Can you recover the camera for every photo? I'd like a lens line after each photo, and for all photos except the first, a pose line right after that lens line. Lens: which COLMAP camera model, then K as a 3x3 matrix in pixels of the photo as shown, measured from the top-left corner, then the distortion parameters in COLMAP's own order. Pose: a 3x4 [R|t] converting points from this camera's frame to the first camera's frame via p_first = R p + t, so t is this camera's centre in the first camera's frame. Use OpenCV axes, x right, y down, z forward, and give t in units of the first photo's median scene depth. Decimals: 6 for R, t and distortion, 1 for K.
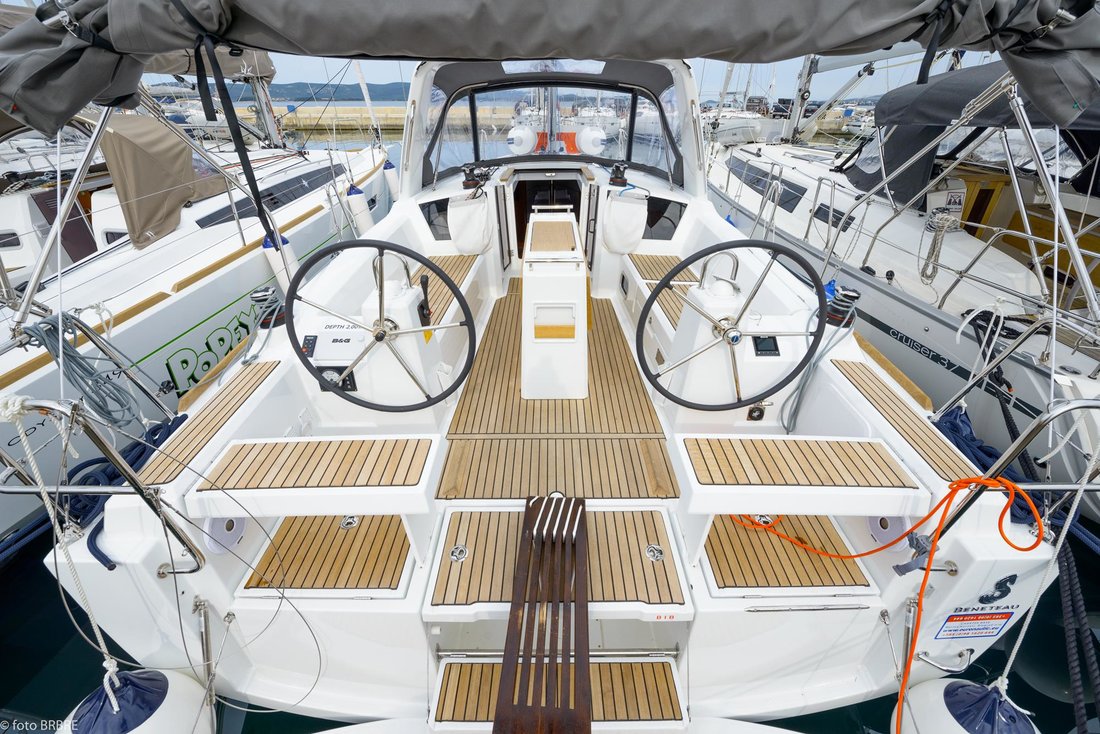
lens RADIAL K [[466.2, 0, 549.0], [0, 466.2, 355.5], [0, 0, 1]] dist [-0.000879, -0.000226]
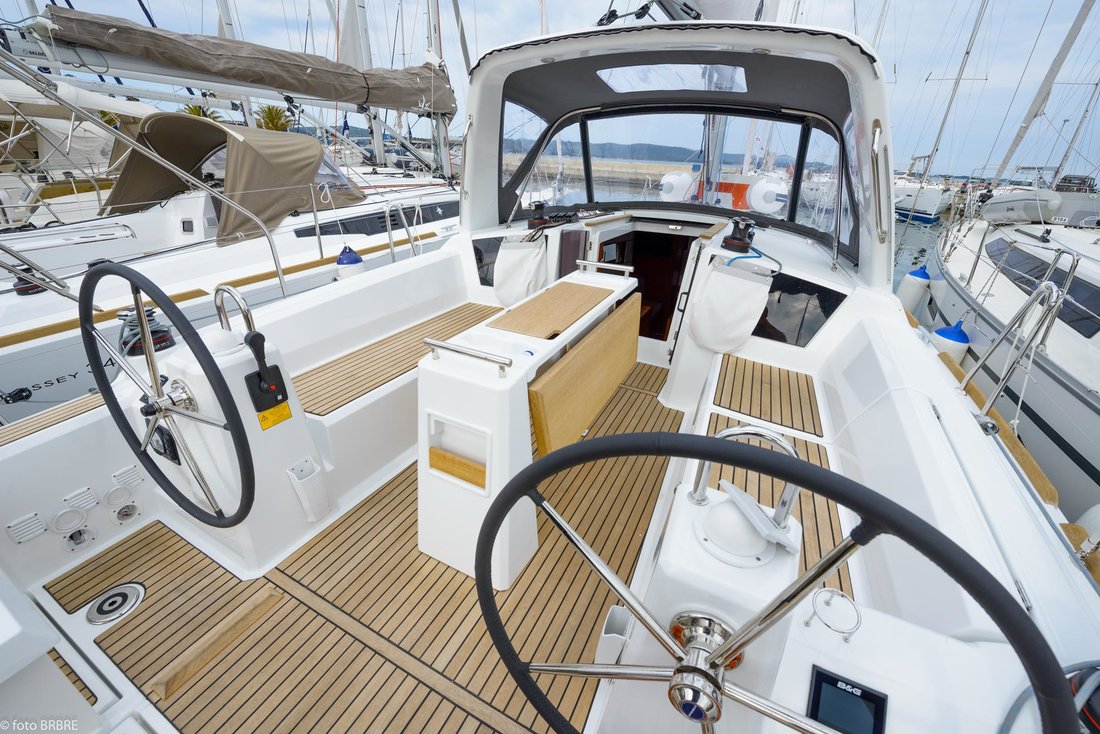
lens RADIAL K [[438.4, 0, 547.3], [0, 438.4, 363.7], [0, 0, 1]] dist [-0.002173, -0.000338]
pose [[0.889799, 0.231004, -0.393566, 0.178811], [-0.257457, 0.966174, -0.014980, -0.116903], [0.376793, 0.114656, 0.919174, 0.310184]]
